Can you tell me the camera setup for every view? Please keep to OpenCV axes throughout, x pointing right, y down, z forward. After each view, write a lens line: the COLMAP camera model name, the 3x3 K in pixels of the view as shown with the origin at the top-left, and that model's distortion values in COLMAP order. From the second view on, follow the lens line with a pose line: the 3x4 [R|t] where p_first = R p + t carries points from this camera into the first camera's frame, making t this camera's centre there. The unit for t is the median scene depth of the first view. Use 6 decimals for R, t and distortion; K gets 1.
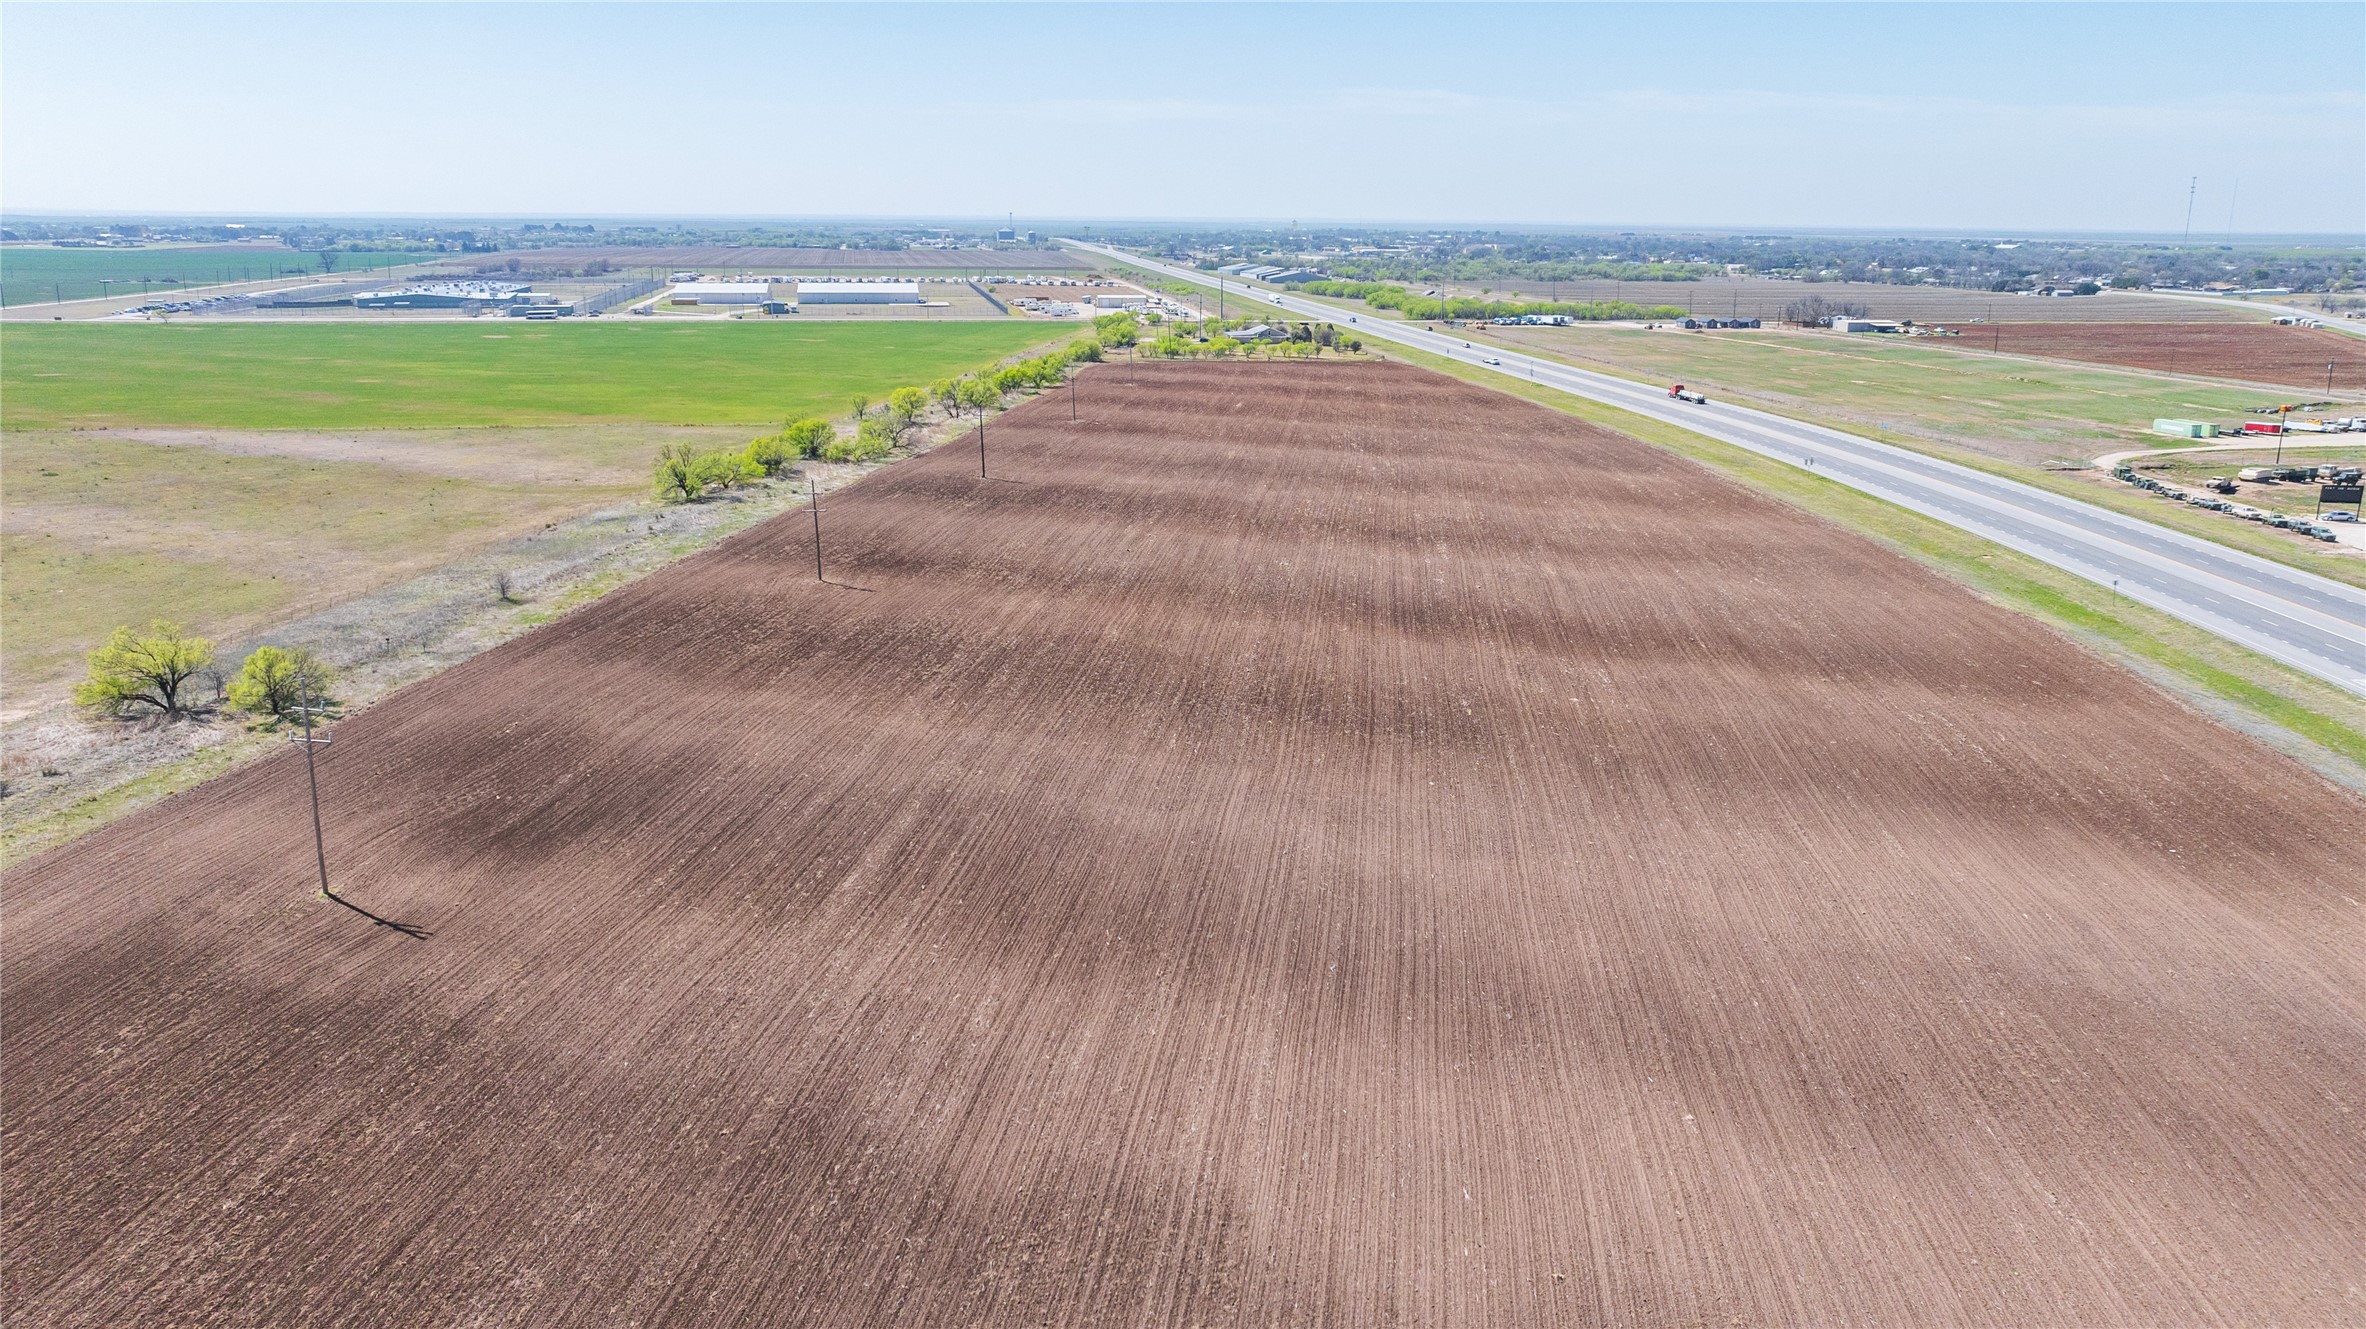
lens RADIAL K [[1735.2, 0, 1183.0], [0, 1735.2, 664.5], [0, 0, 1]] dist [-0.018015, -0.009164]
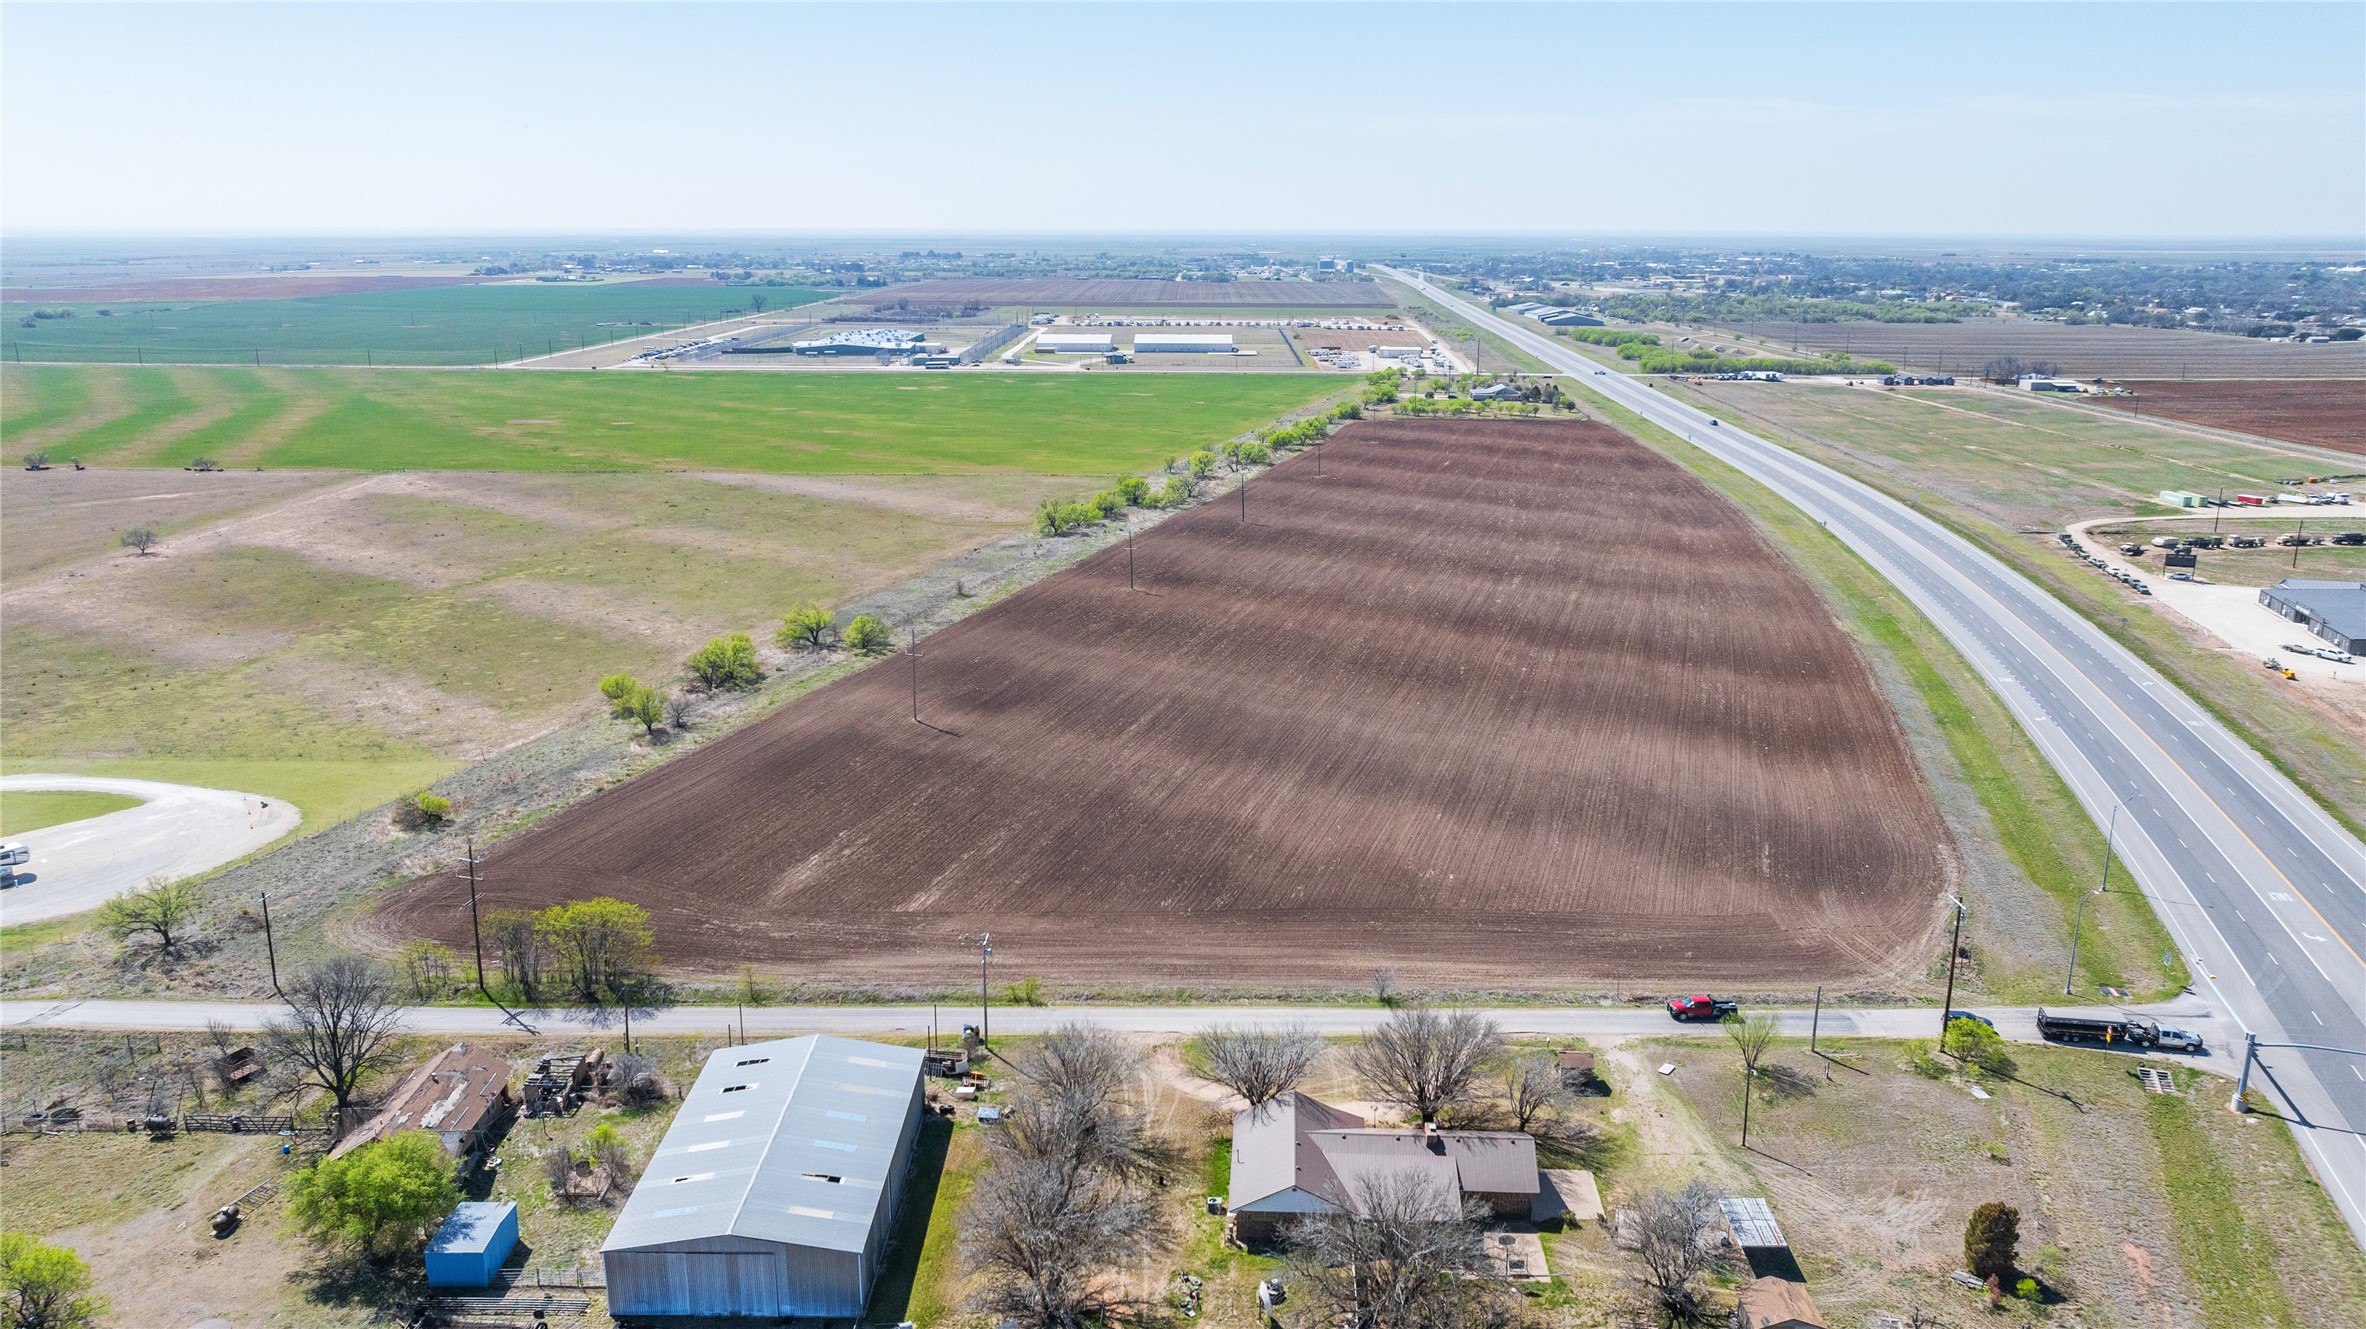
lens RADIAL K [[1664.6, 0, 1194.9], [0, 1664.6, 656.3], [0, 0, 1]] dist [-0.016545, 0.000957]
pose [[0.983629, 0.039424, -0.175843, 0.102892], [-0.039856, 0.999205, 0.001074, 0.010115], [0.175745, 0.005952, 0.984418, -0.436051]]
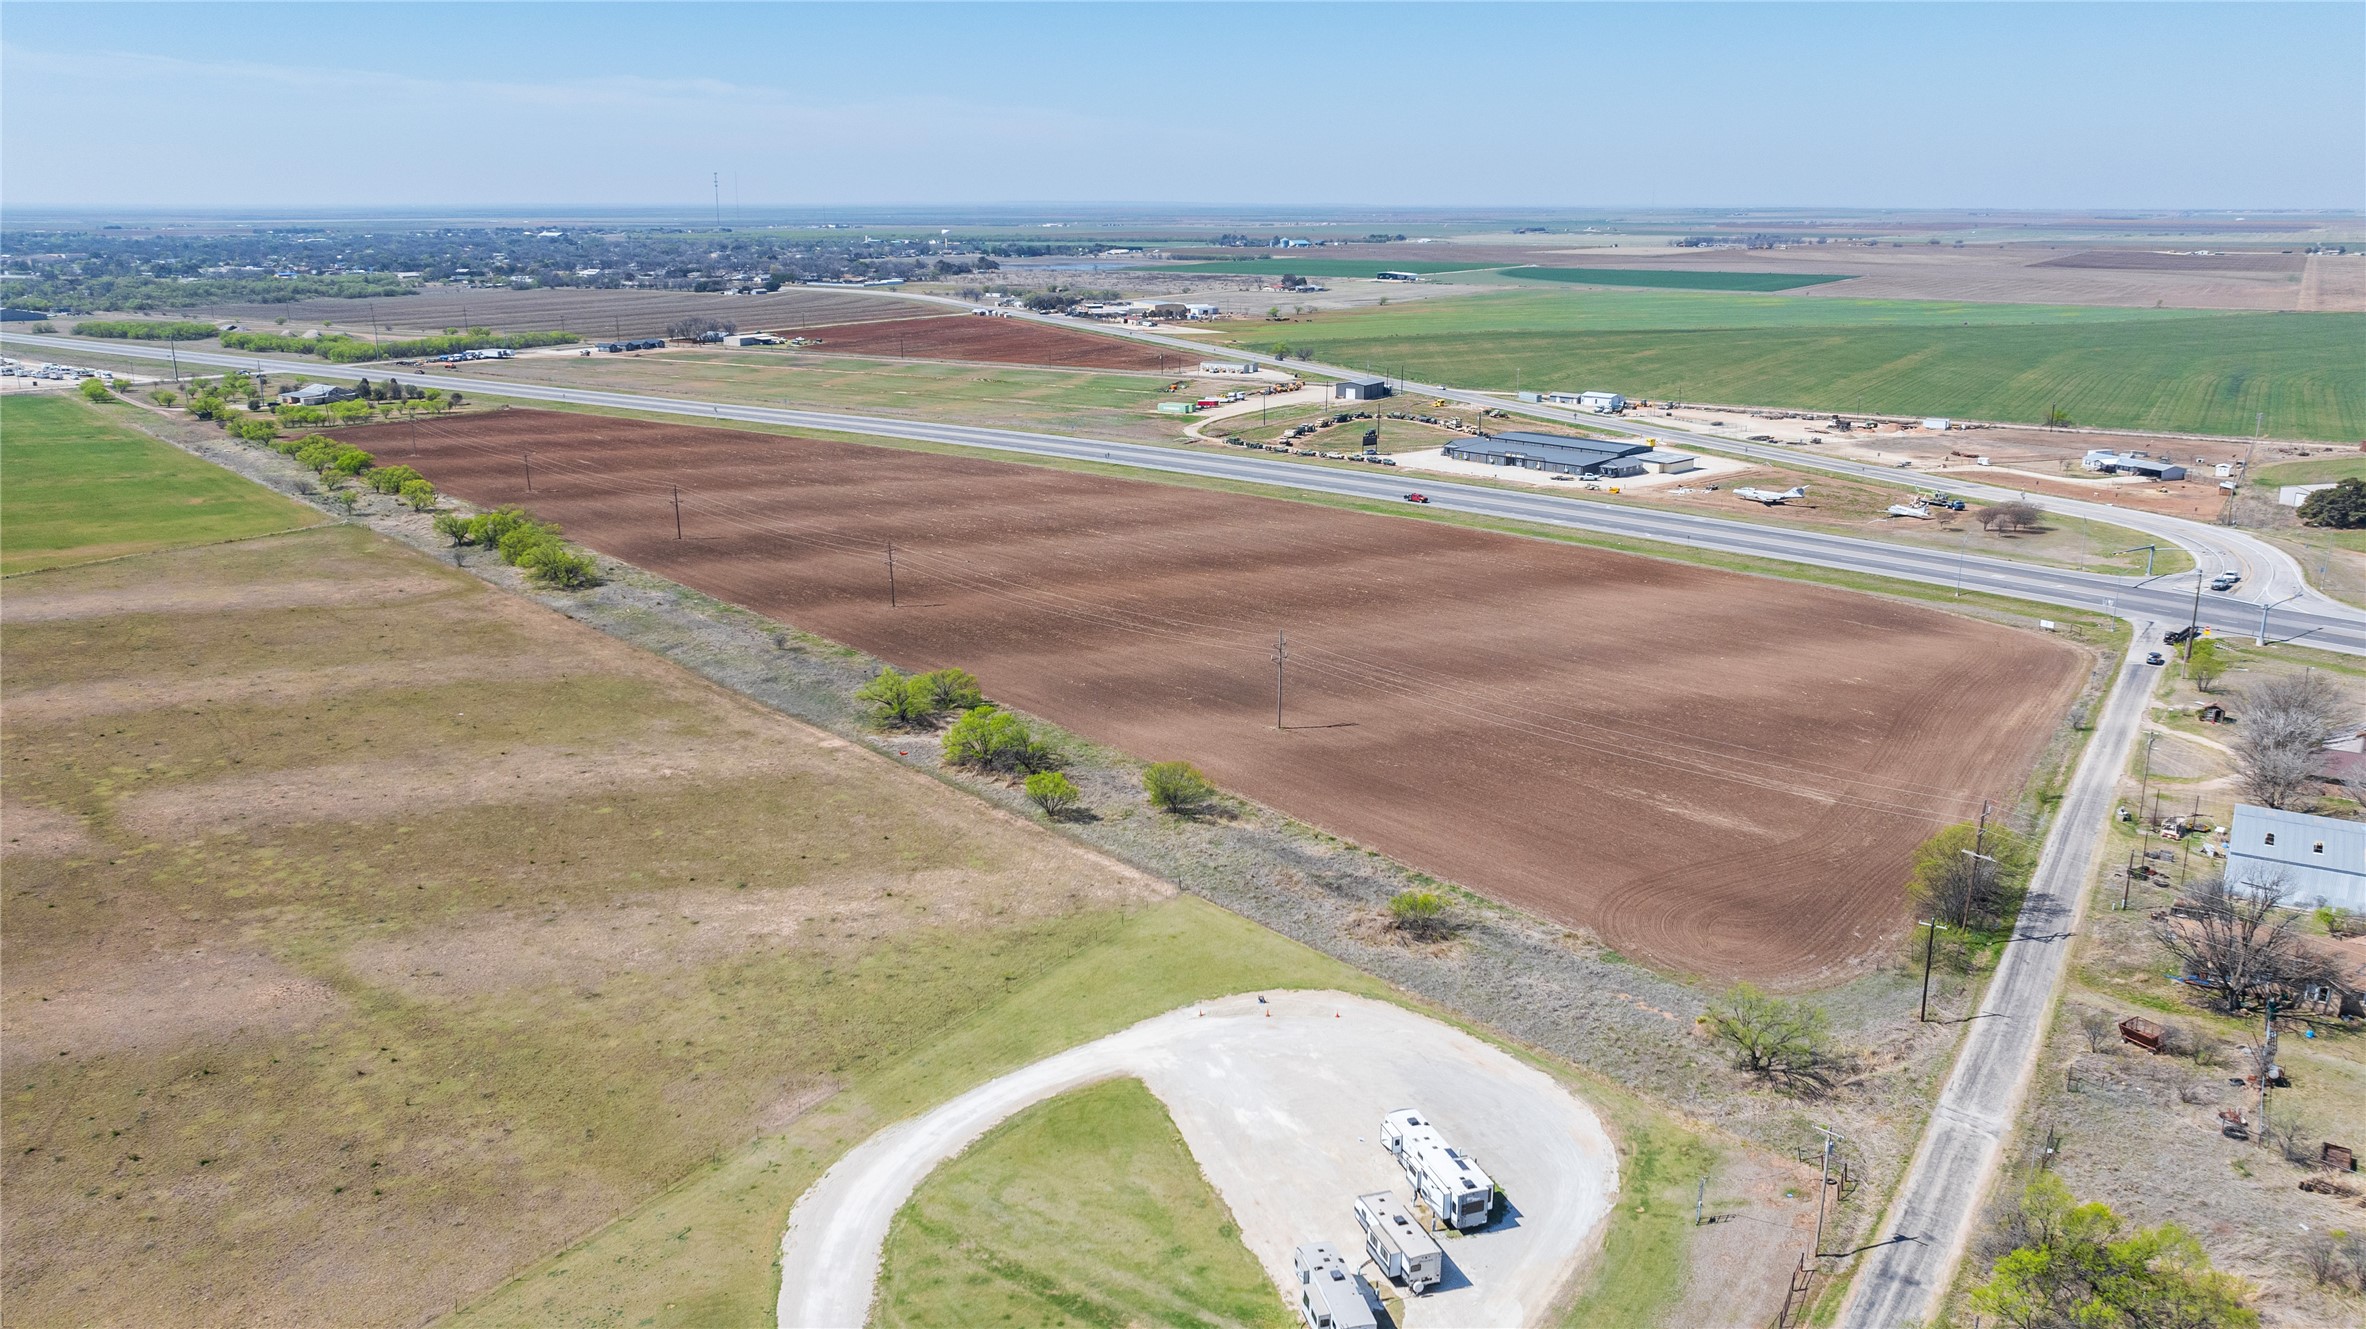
lens RADIAL K [[1735.2, 0, 1183.0], [0, 1735.2, 664.5], [0, 0, 1]] dist [-0.018015, -0.009164]
pose [[0.682860, -0.196313, 0.703678, -0.774127], [0.187750, 0.978024, 0.090654, -0.061404], [-0.706011, 0.070211, 0.704712, -0.169757]]
